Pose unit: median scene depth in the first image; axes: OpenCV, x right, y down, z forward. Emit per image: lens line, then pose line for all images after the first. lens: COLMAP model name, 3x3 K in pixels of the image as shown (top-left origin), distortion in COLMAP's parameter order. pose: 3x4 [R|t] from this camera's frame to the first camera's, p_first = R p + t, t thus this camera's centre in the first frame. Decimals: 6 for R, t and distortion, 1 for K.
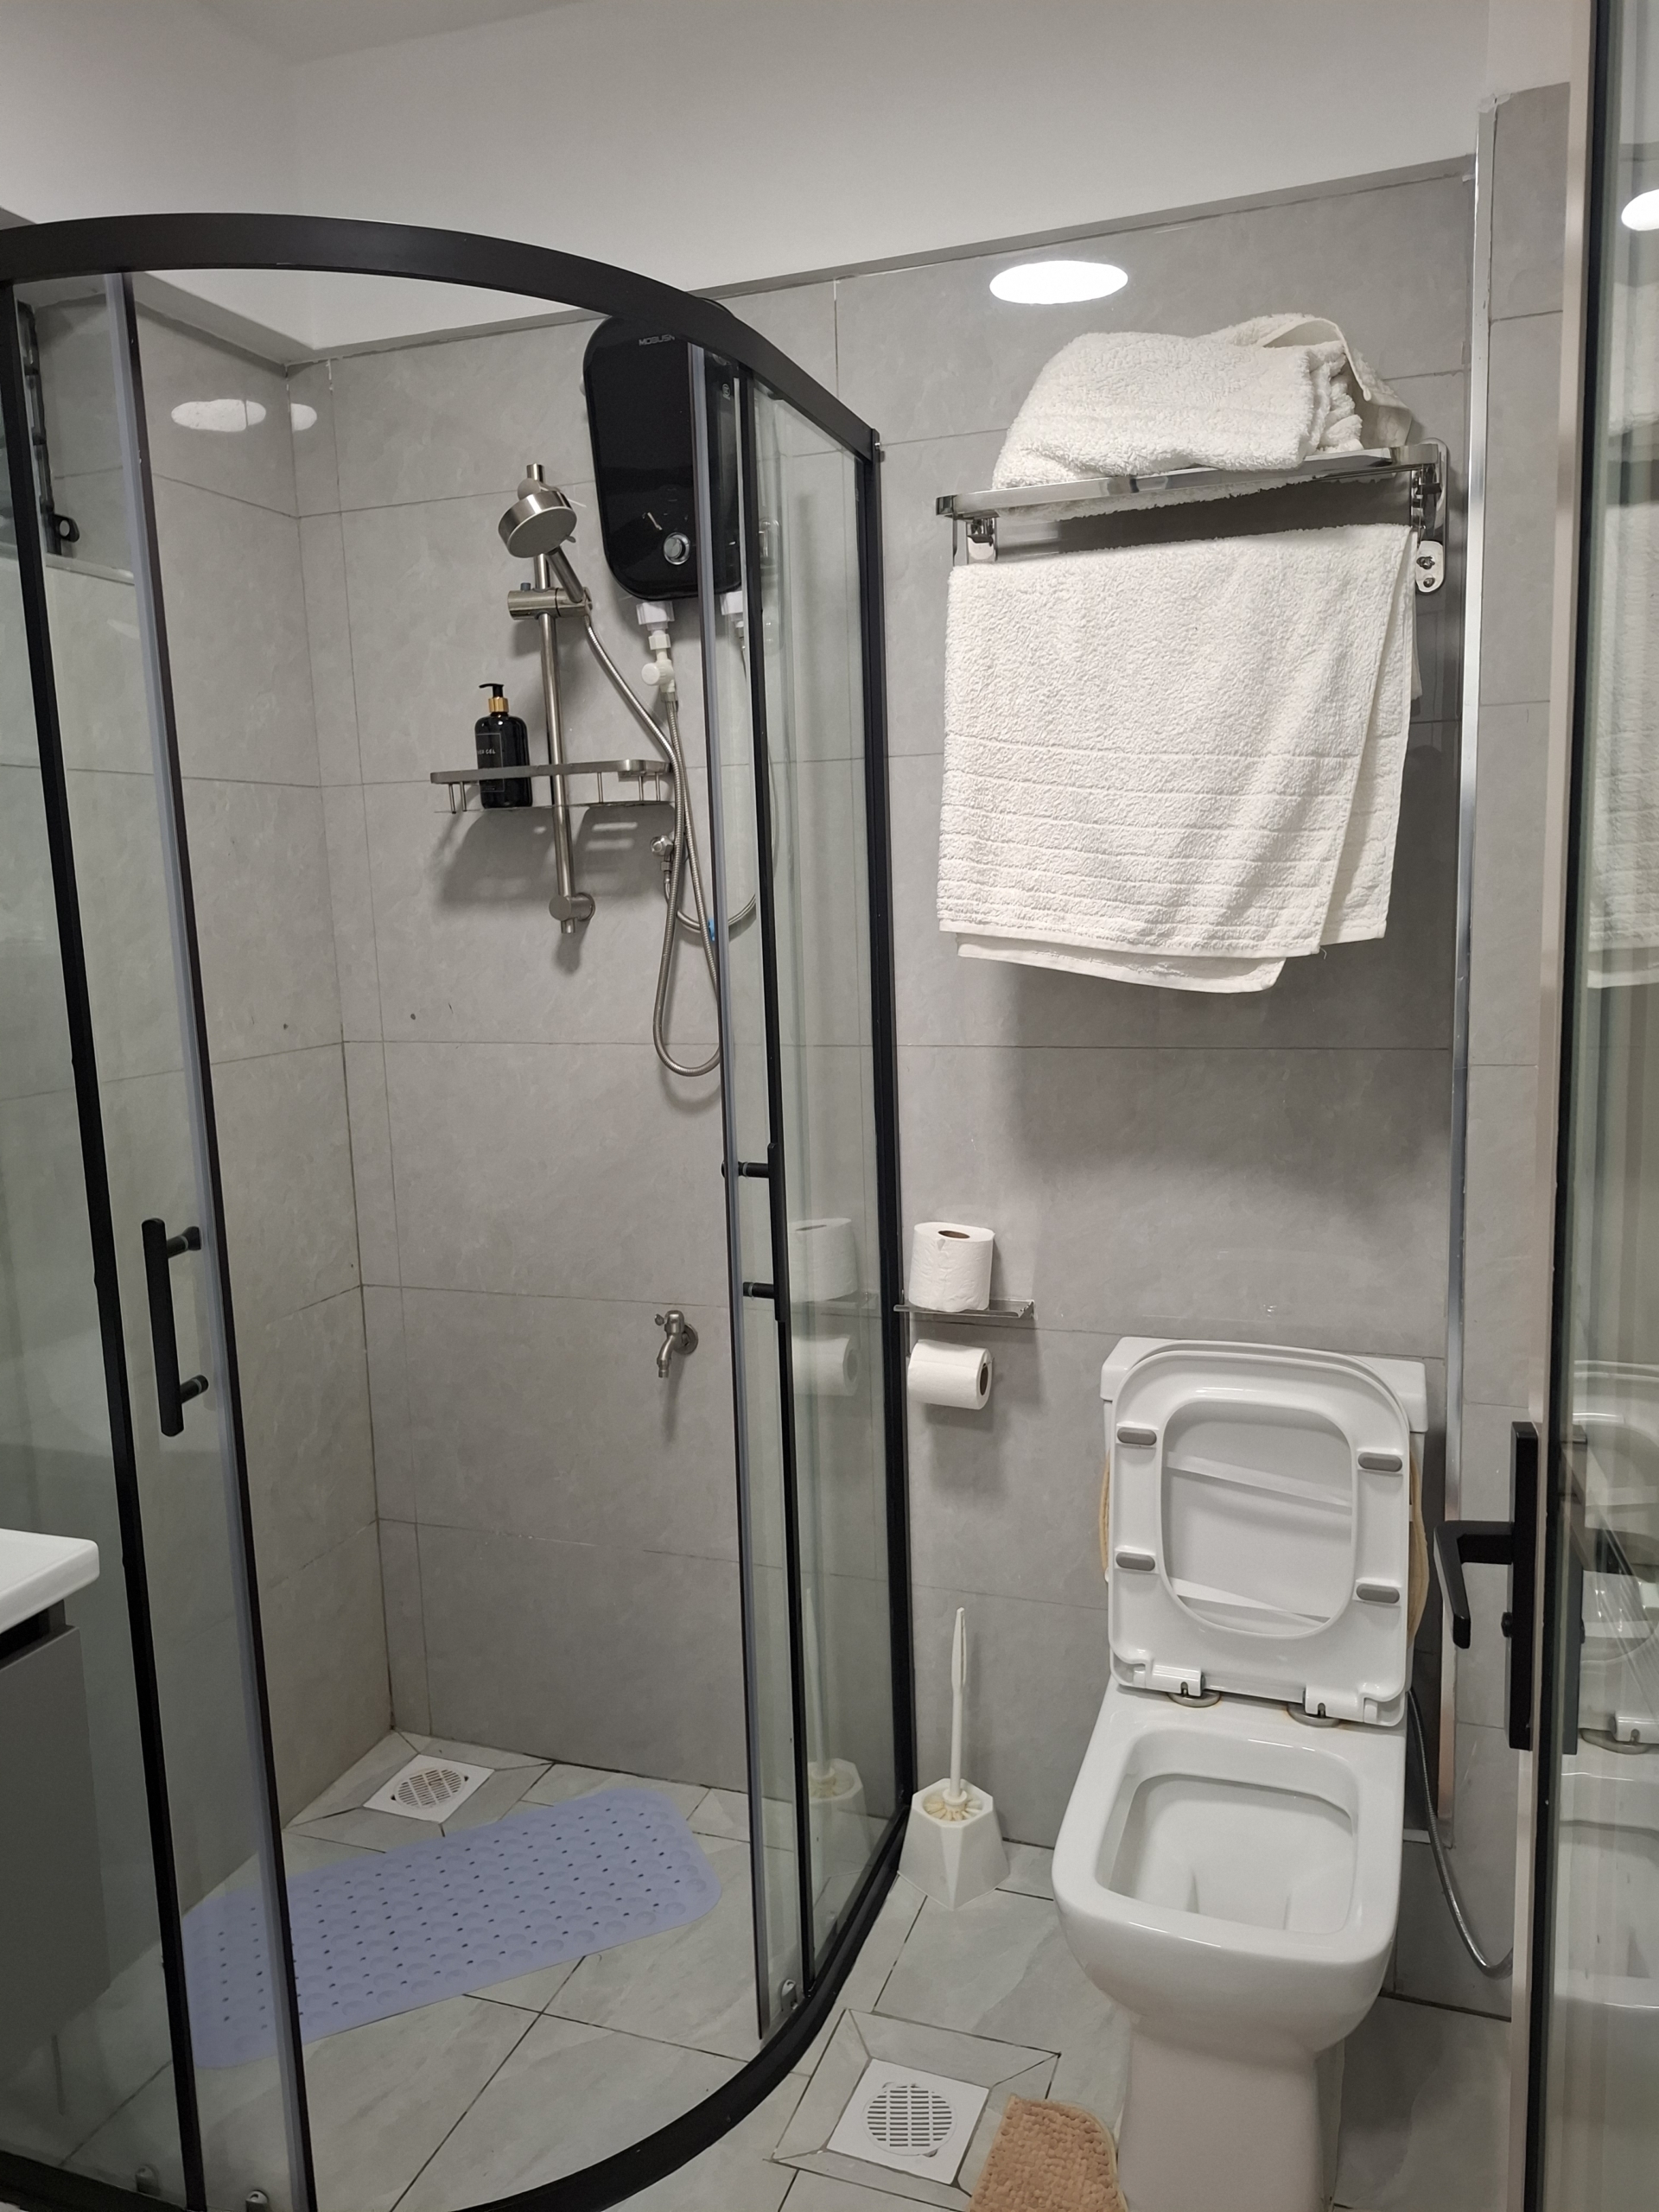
lens RADIAL K [[1586.4, 0, 826.0], [0, 1586.4, 1099.0], [0, 0, 1]] dist [0.008130, -0.000891]
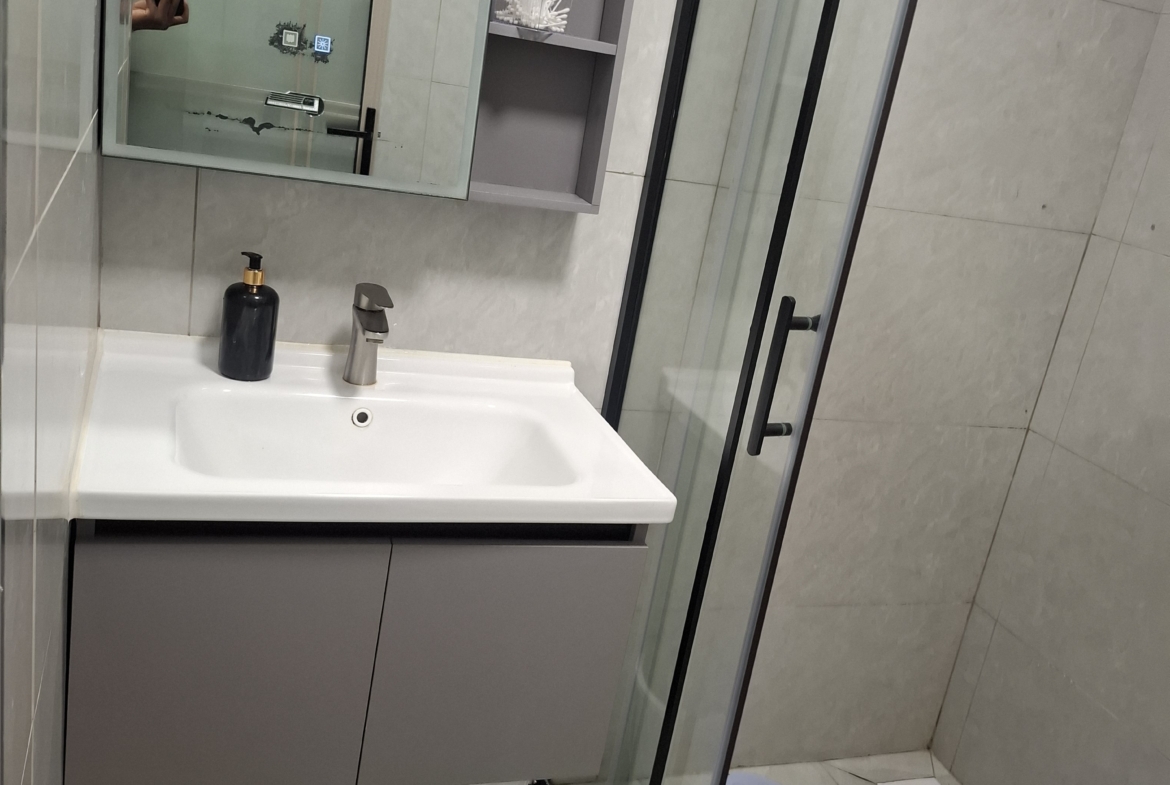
lens RADIAL K [[1095.0, 0, 583.7], [0, 1095.0, 399.8], [0, 0, 1]] dist [0.007985, 0.000000]
pose [[0.600862, 0.379640, -0.703447, 0.092728], [-0.292931, 0.923378, 0.248121, -0.013761], [0.743745, 0.056975, 0.666031, 0.180324]]
